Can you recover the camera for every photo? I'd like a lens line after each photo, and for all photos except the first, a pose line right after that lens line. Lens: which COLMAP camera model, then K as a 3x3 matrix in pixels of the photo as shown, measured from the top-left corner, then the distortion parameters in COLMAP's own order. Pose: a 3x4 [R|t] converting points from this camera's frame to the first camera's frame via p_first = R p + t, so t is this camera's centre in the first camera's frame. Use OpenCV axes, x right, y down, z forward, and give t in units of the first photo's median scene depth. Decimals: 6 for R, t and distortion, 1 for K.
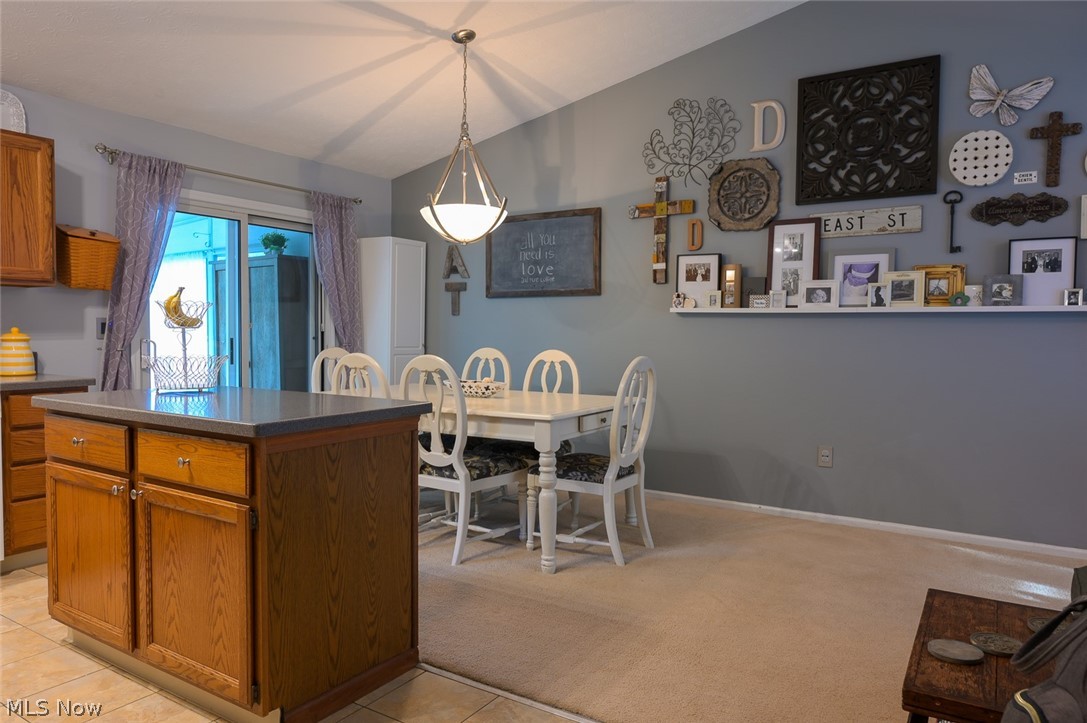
lens RADIAL K [[722.0, 0, 543.5], [0, 722.0, 361.5], [0, 0, 1]] dist [-0.004817, -0.002245]
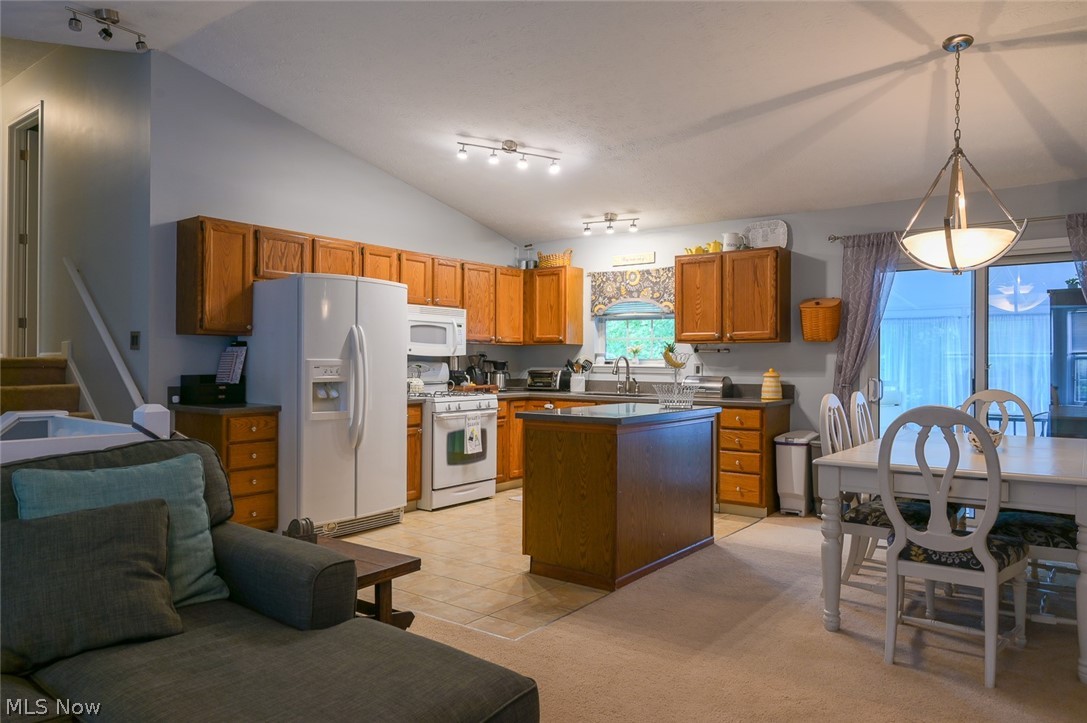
lens RADIAL K [[722.0, 0, 543.5], [0, 722.0, 361.5], [0, 0, 1]] dist [-0.004817, -0.002245]
pose [[-0.074015, -0.011710, -0.997188, 0.904275], [-0.047246, 0.998849, -0.008223, -0.026671], [0.996137, 0.046504, -0.074483, 0.635653]]
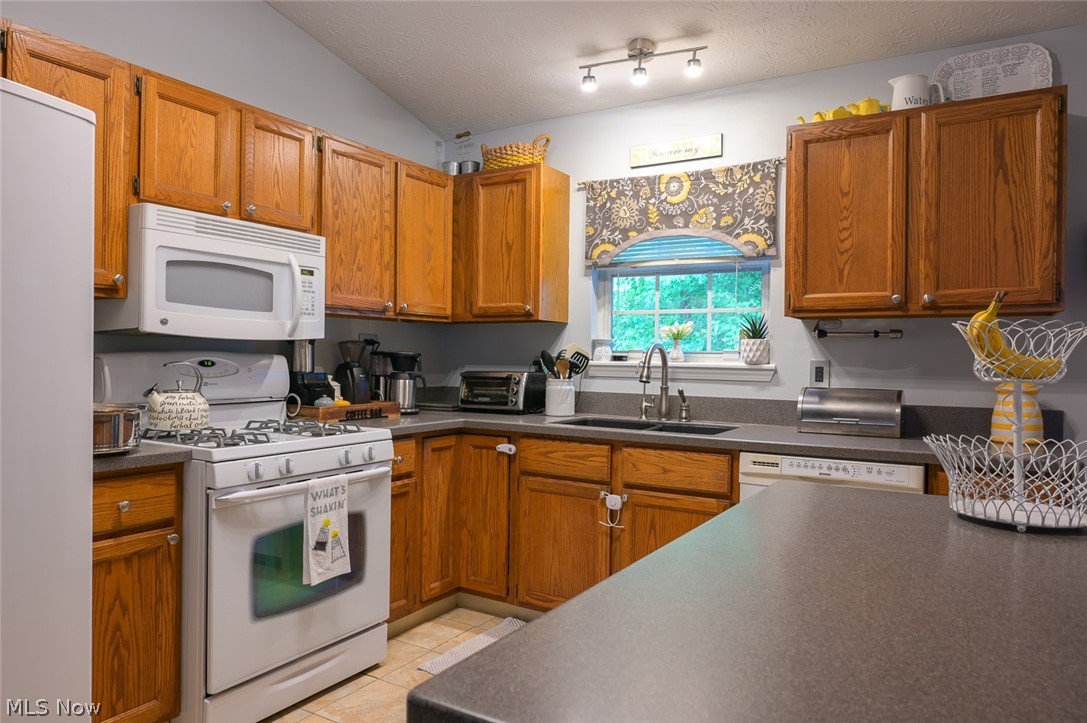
lens RADIAL K [[722.0, 0, 543.5], [0, 722.0, 361.5], [0, 0, 1]] dist [-0.004817, -0.002245]
pose [[0.026974, -0.004537, -0.999626, -0.047598], [-0.053944, 0.998526, -0.005988, -0.031065], [0.998180, 0.054085, 0.026689, 0.534939]]
